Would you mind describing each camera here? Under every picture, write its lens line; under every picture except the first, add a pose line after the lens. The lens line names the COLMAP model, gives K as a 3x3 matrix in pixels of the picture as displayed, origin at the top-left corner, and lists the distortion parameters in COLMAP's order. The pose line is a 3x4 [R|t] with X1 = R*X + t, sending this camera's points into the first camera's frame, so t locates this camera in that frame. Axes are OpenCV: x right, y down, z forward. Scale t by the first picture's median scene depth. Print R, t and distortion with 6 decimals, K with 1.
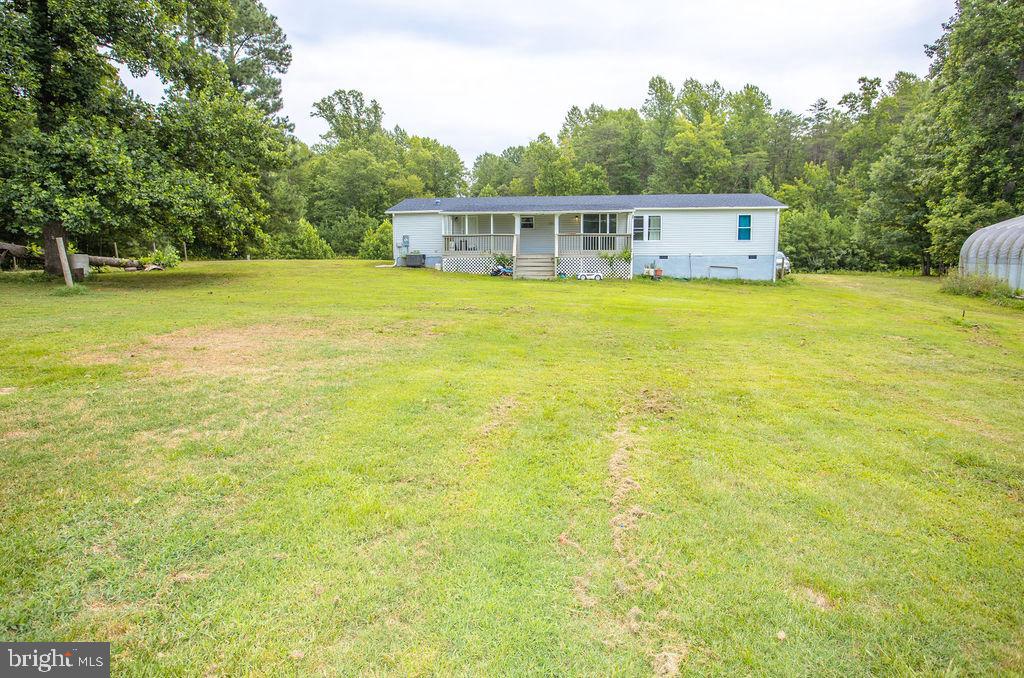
lens RADIAL K [[649.3, 0, 521.2], [0, 649.3, 314.0], [0, 0, 1]] dist [-0.000753, 0.005223]
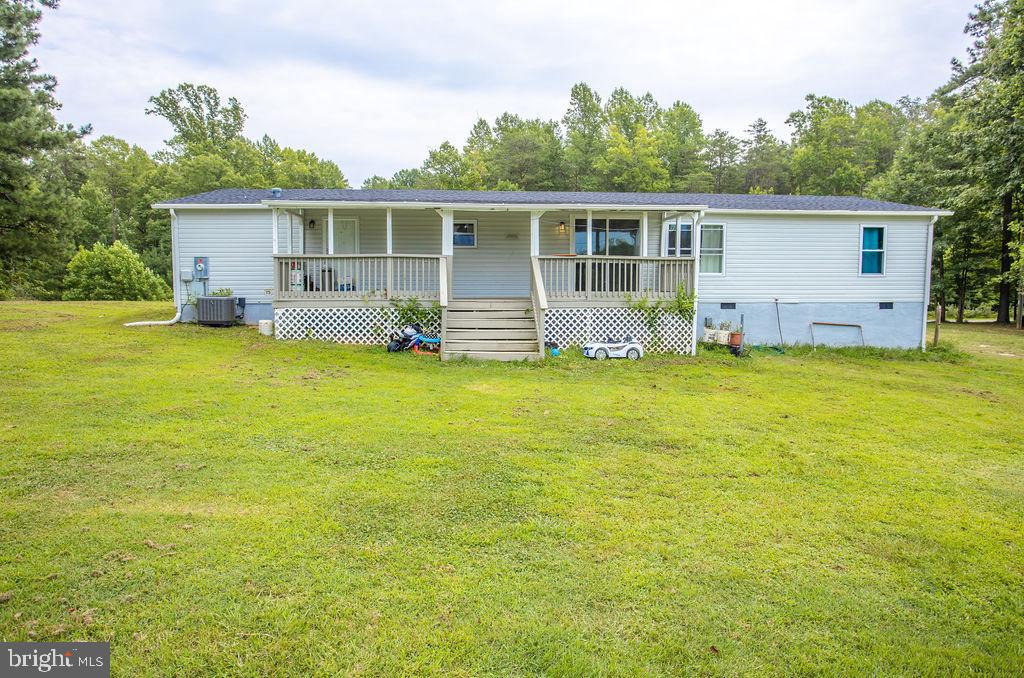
lens RADIAL K [[582.1, 0, 512.4], [0, 582.1, 313.7], [0, 0, 1]] dist [-0.003008, -0.000218]
pose [[0.984155, -0.001789, 0.177299, -0.029808], [0.010029, 0.998910, -0.045589, -0.057795], [-0.177025, 0.046645, 0.983100, 0.541994]]
